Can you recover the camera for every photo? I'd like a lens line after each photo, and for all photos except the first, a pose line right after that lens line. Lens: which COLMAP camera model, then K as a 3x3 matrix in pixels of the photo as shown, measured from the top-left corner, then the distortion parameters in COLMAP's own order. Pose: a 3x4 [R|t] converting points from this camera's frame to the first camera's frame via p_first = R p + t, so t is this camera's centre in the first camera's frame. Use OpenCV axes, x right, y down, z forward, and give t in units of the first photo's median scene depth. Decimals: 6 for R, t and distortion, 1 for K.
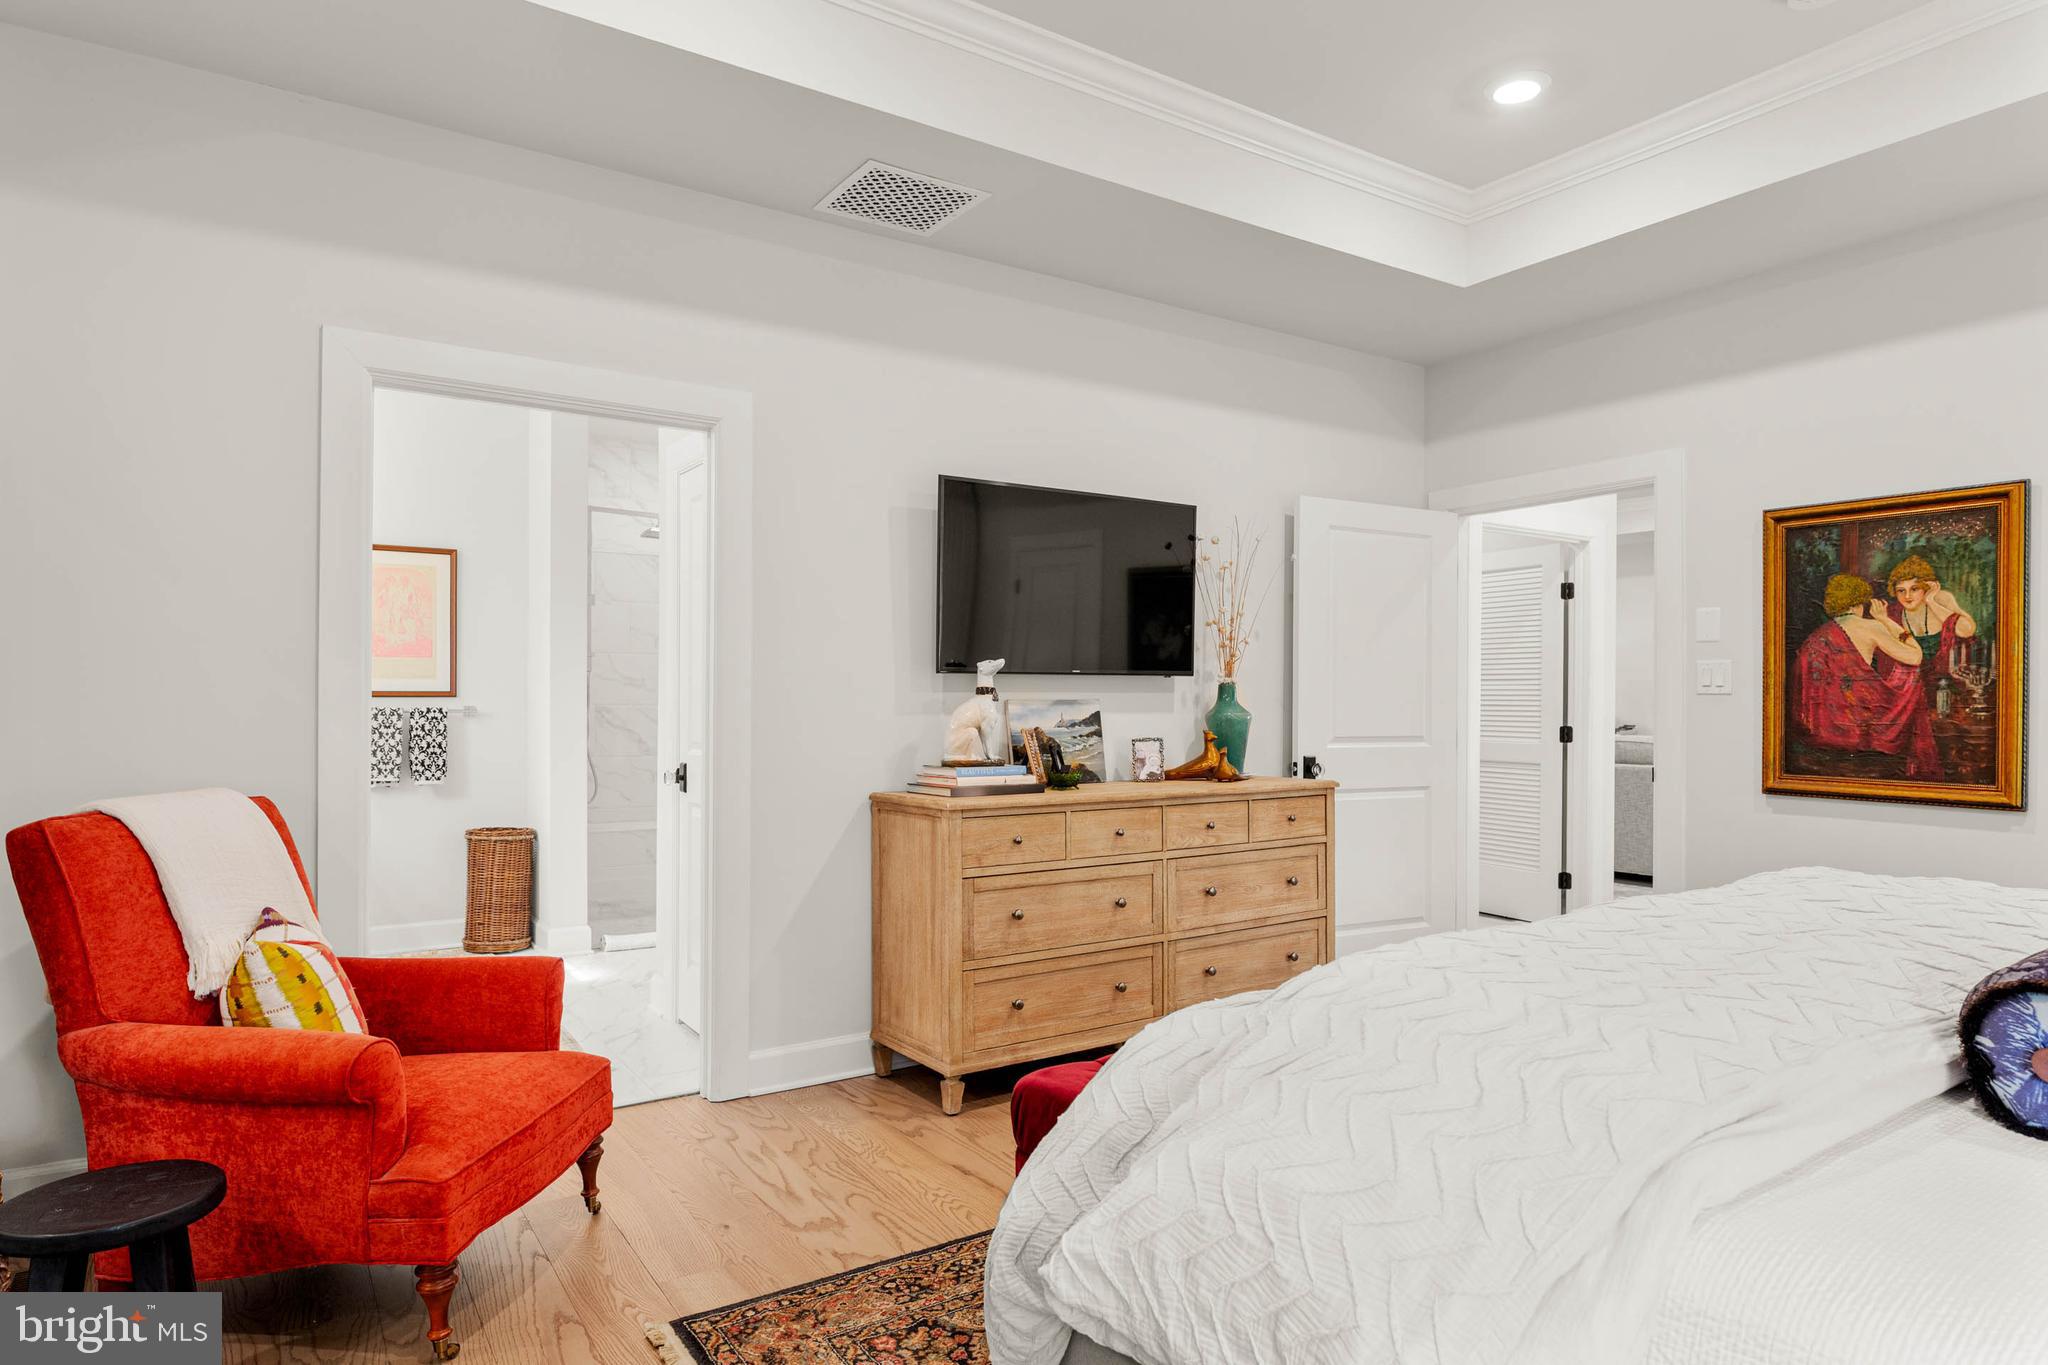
lens RADIAL K [[1183.4, 0, 1030.4], [0, 1183.4, 691.0], [0, 0, 1]] dist [0.000709, -0.000470]
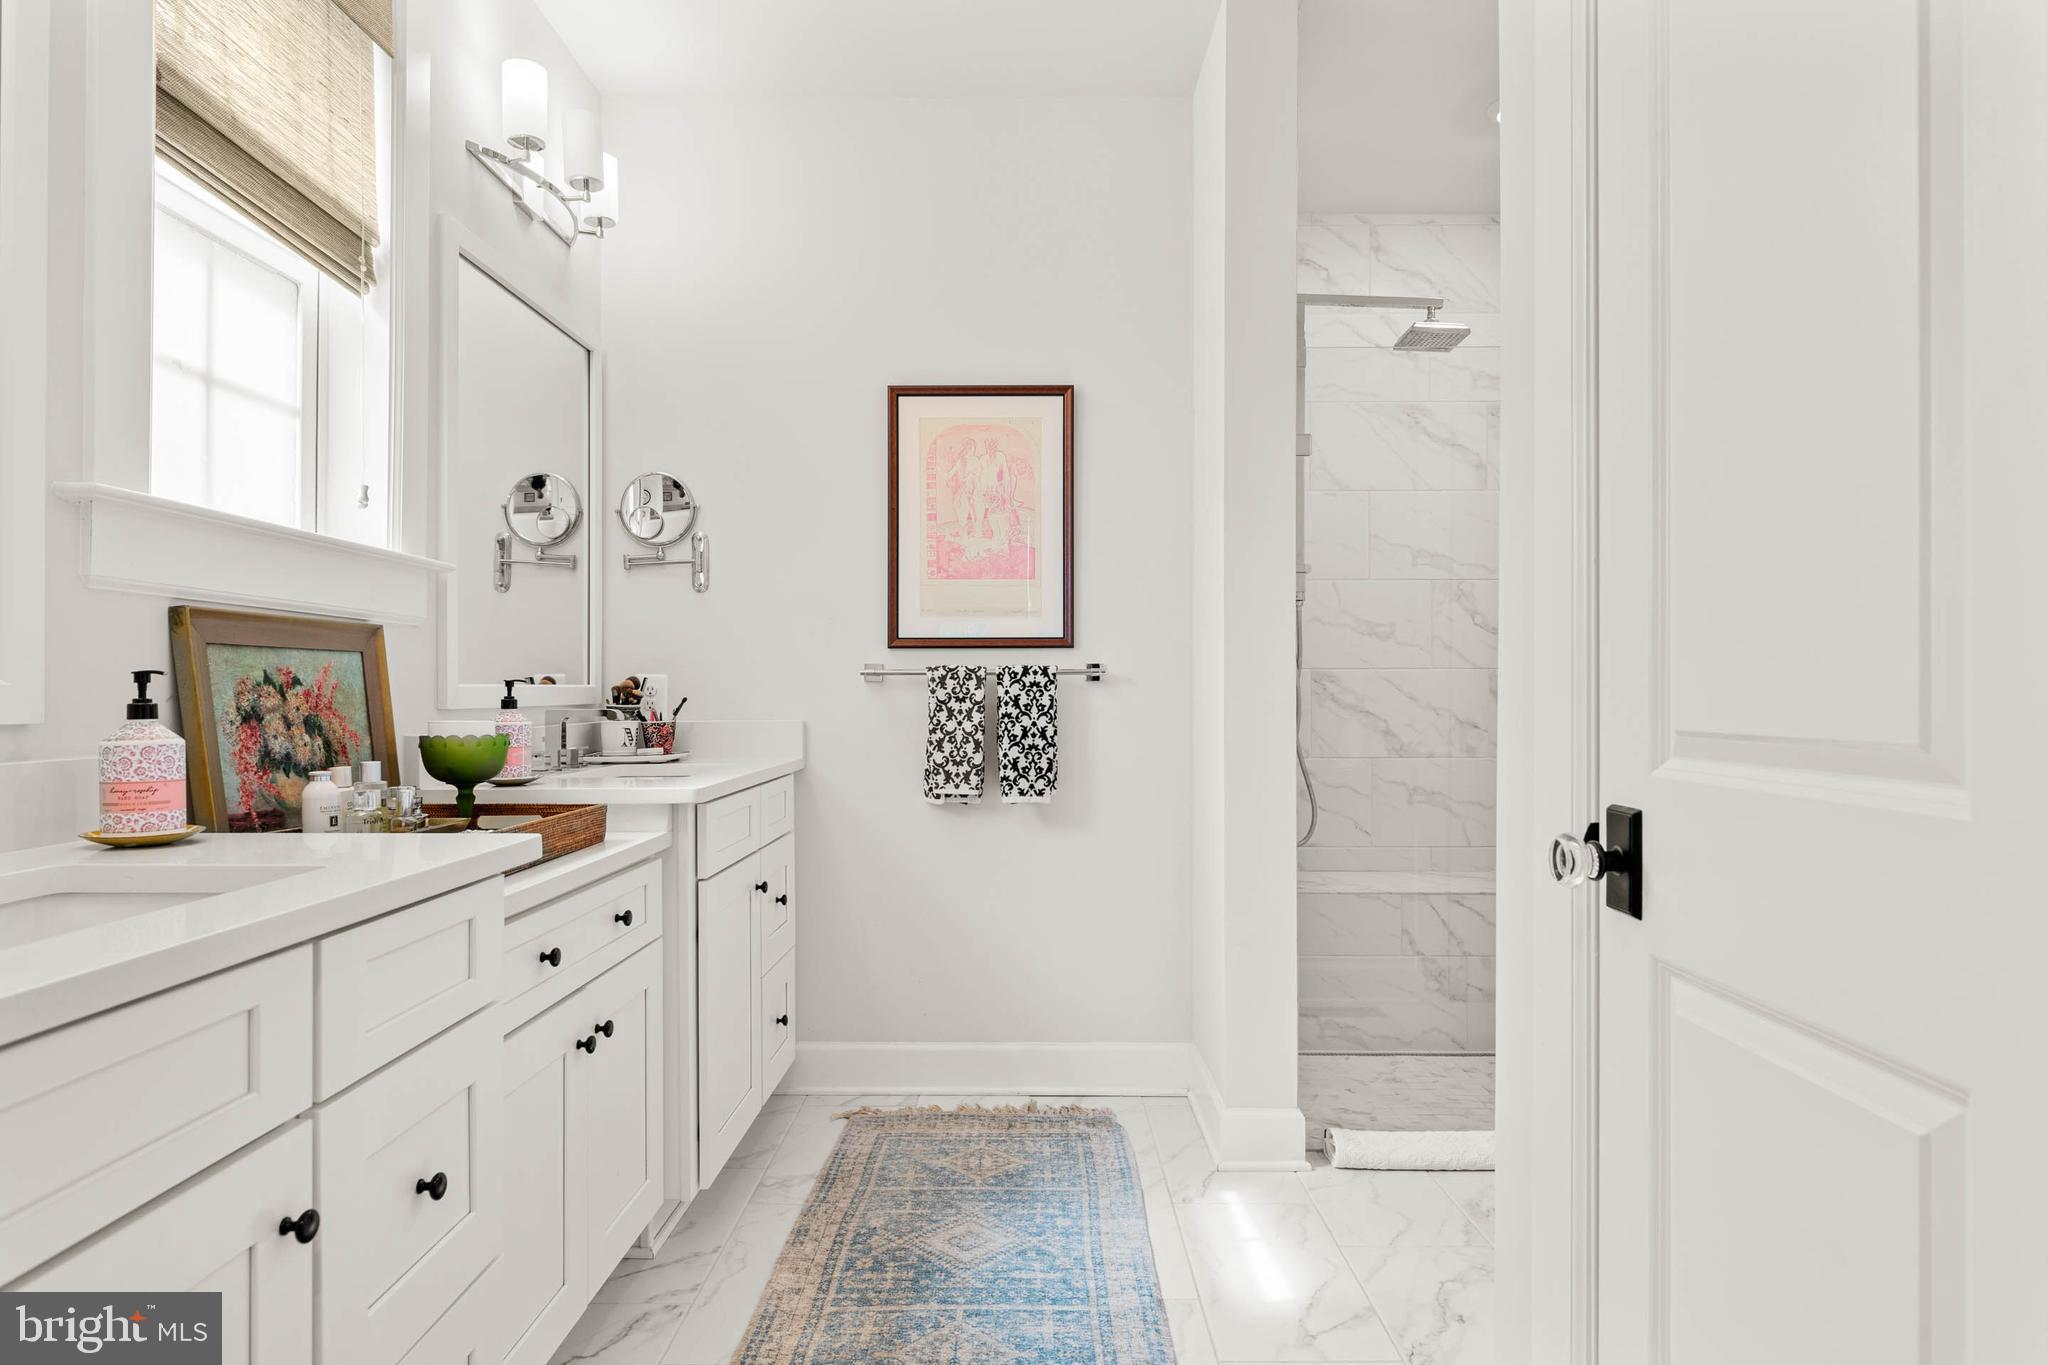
lens RADIAL K [[1166.0, 0, 1029.1], [0, 1166.0, 692.0], [0, 0, 1]] dist [-0.002483, -0.000281]
pose [[0.831479, -0.002505, -0.555551, -0.200472], [0.004439, 0.999988, 0.002135, 0.025382], [0.555539, -0.004242, 0.831480, 0.542971]]
